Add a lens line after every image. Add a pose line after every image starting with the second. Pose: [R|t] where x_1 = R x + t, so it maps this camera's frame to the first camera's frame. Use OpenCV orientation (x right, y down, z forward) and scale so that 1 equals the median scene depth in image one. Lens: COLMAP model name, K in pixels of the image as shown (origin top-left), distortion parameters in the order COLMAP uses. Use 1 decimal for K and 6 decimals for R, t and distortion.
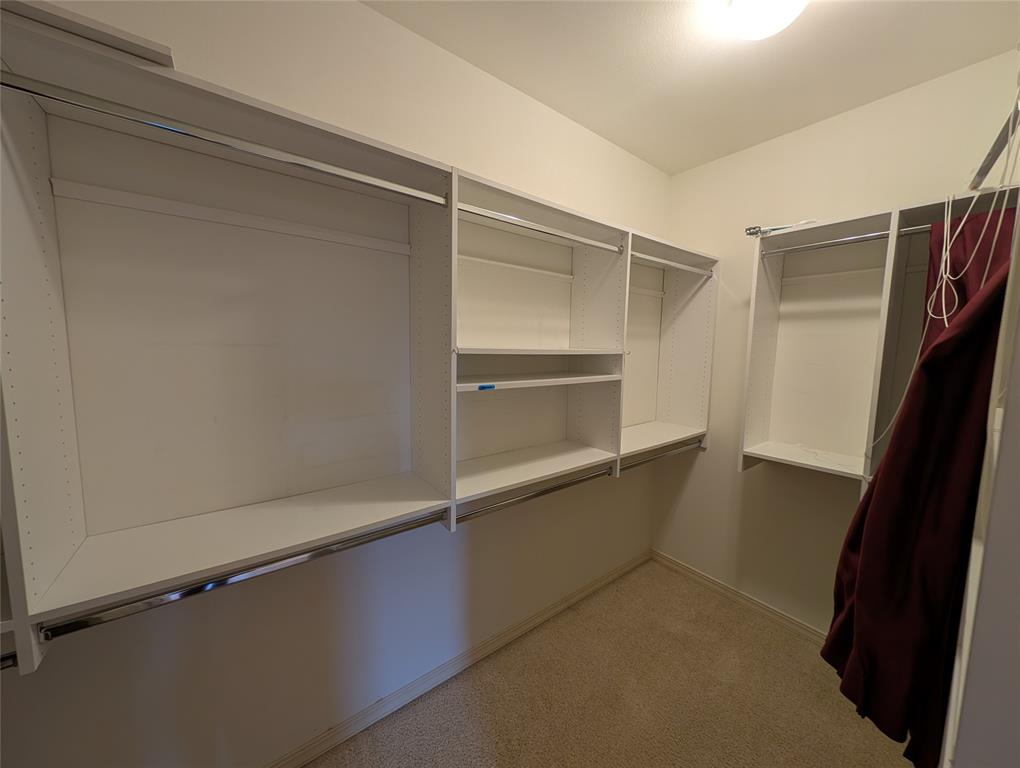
lens RADIAL K [[359.5, 0, 505.3], [0, 359.5, 381.4], [0, 0, 1]] dist [0.005517, -0.000065]
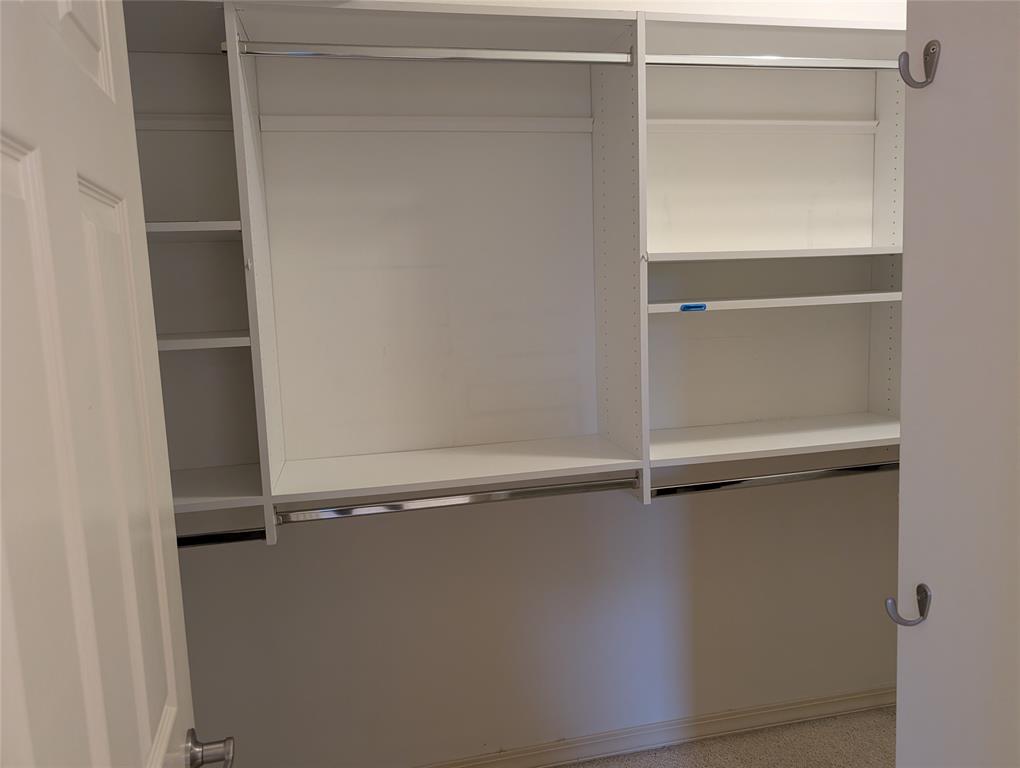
lens RADIAL K [[730.4, 0, 511.4], [0, 730.4, 382.3], [0, 0, 1]] dist [0.014030, -0.012290]
pose [[0.906355, 0.006528, -0.422466, 0.245676], [0.010387, 0.999234, 0.037726, 0.110306], [0.422389, -0.038582, 0.905593, -0.487526]]
